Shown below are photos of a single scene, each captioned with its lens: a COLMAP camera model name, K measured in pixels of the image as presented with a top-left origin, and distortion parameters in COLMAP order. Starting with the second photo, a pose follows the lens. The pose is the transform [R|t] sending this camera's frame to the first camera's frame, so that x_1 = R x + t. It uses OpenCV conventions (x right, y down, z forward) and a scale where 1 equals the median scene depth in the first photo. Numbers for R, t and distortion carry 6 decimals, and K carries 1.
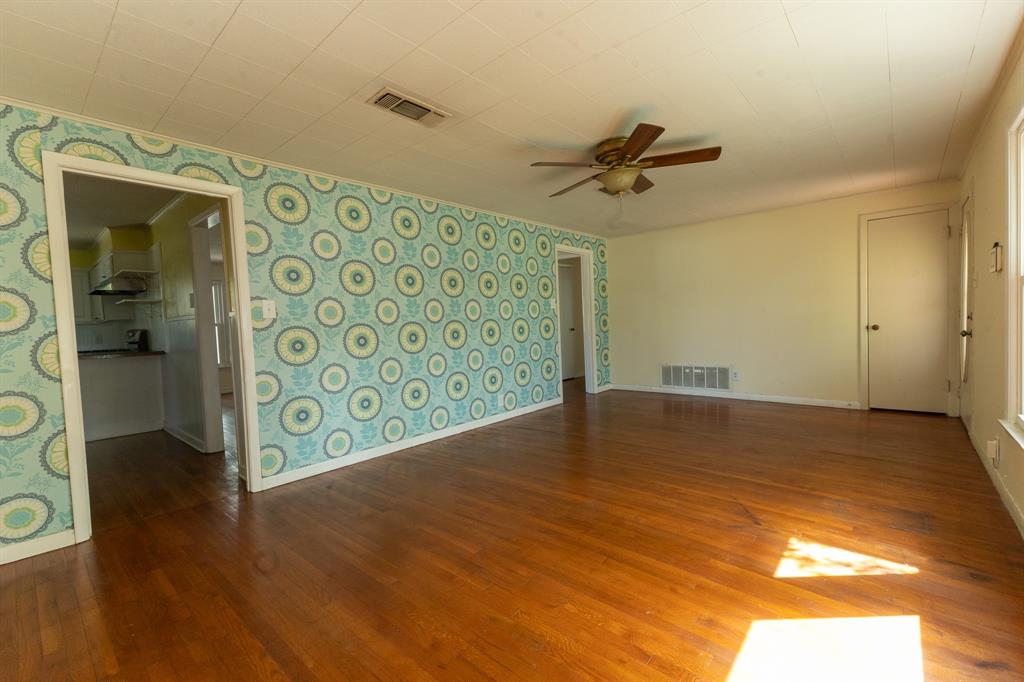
lens RADIAL K [[439.9, 0, 510.9], [0, 439.9, 340.4], [0, 0, 1]] dist [0.001706, 0.000188]
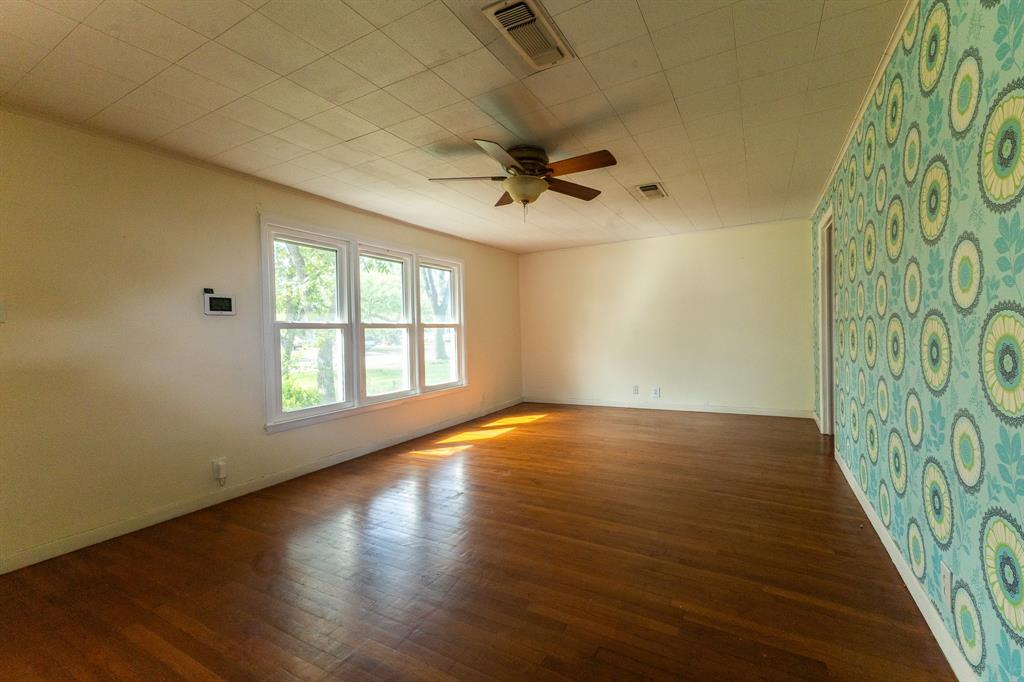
lens RADIAL K [[439.9, 0, 509.1], [0, 439.9, 339.7], [0, 0, 1]] dist [0.001706, 0.000188]
pose [[-0.975973, 0.080110, -0.202629, 0.636731], [0.066738, 0.995170, 0.071997, -0.141183], [0.207417, 0.056744, -0.976605, 2.499237]]
